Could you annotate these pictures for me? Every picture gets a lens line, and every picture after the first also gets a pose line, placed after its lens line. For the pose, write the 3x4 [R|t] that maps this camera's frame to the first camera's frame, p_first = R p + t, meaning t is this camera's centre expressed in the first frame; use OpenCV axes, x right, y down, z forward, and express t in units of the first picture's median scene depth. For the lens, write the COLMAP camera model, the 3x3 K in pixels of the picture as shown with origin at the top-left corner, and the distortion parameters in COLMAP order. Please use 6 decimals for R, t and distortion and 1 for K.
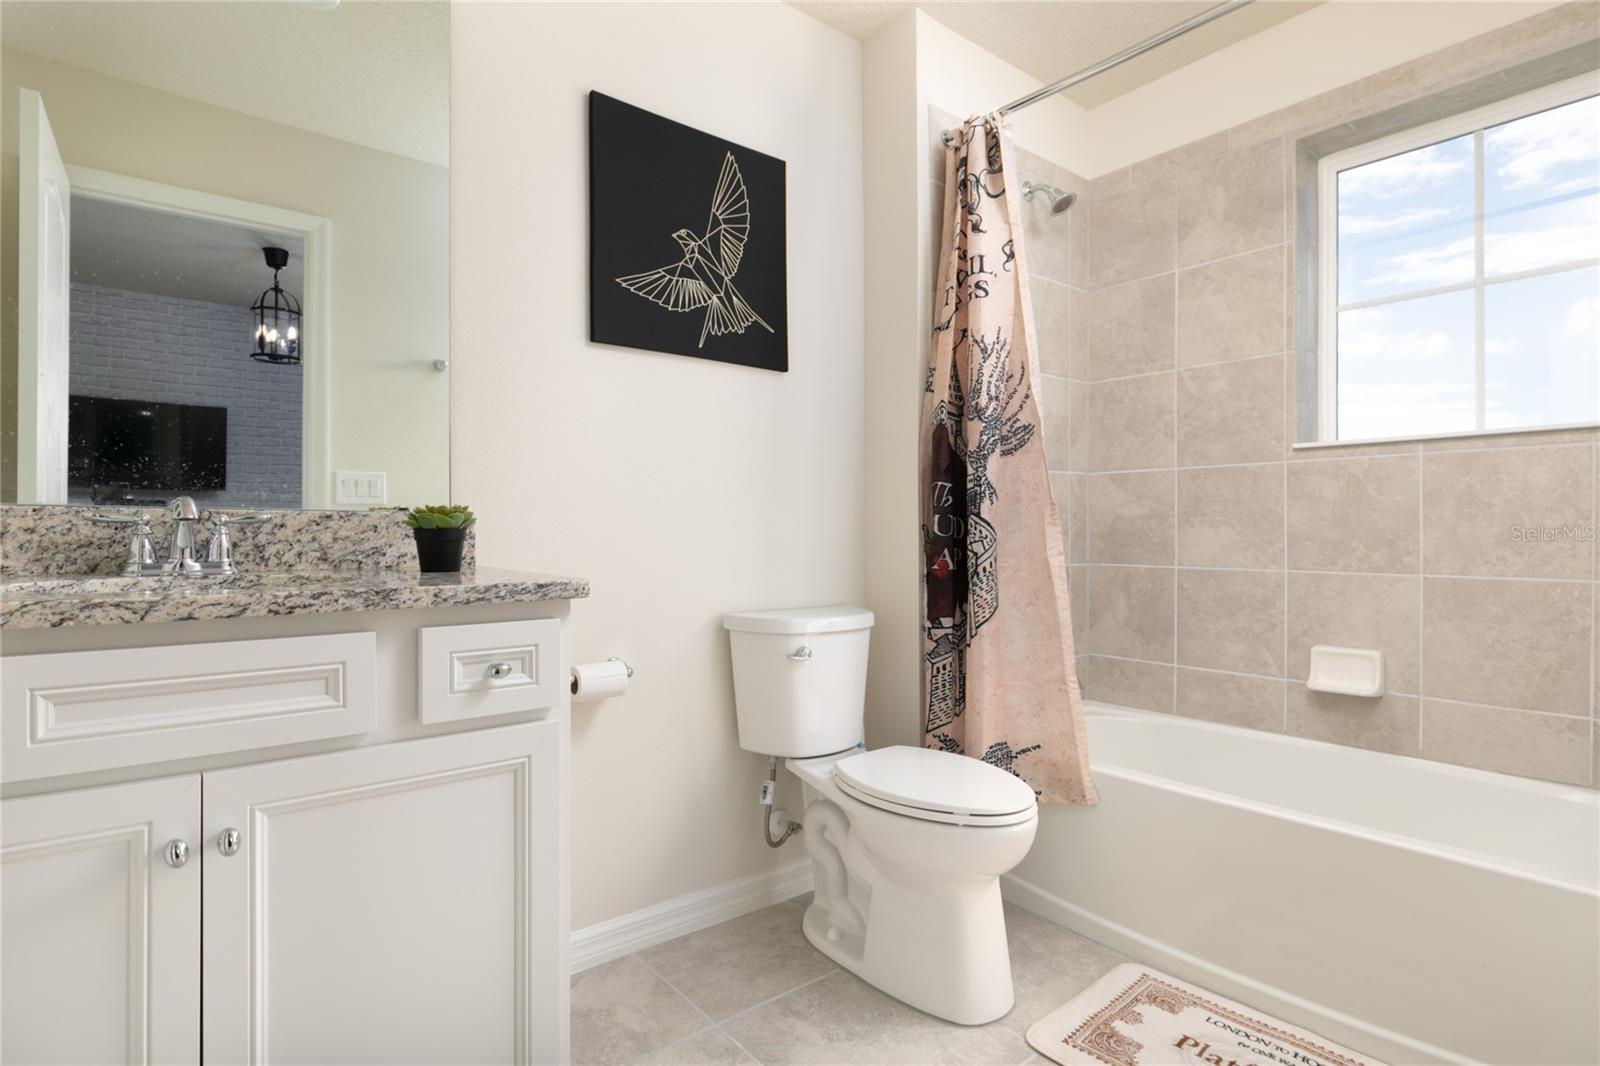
lens RADIAL K [[803.6, 0, 802.8], [0, 803.6, 528.2], [0, 0, 1]] dist [0.001847, 0.000309]
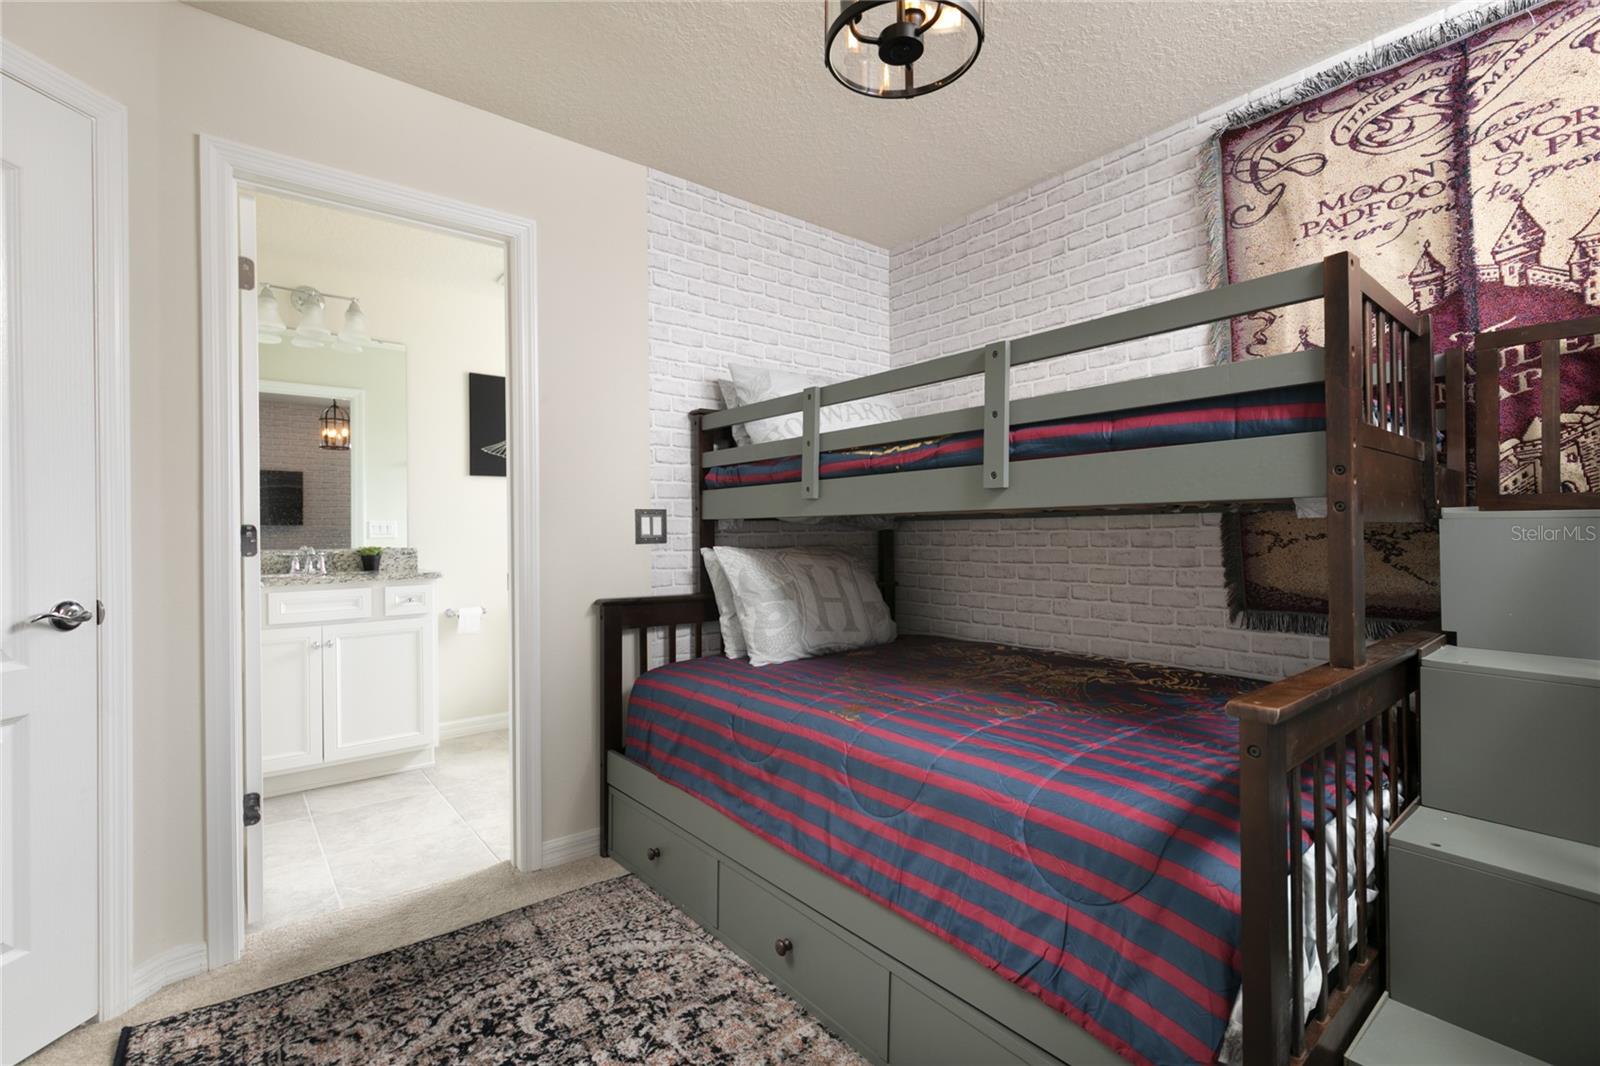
lens RADIAL K [[729.7, 0, 795.8], [0, 729.7, 528.9], [0, 0, 1]] dist [0.014152, -0.000054]
pose [[0.999821, -0.012429, -0.014248, 0.460821], [0.012279, 0.999869, -0.010537, -0.023341], [0.014377, 0.010360, 0.999843, -0.728538]]
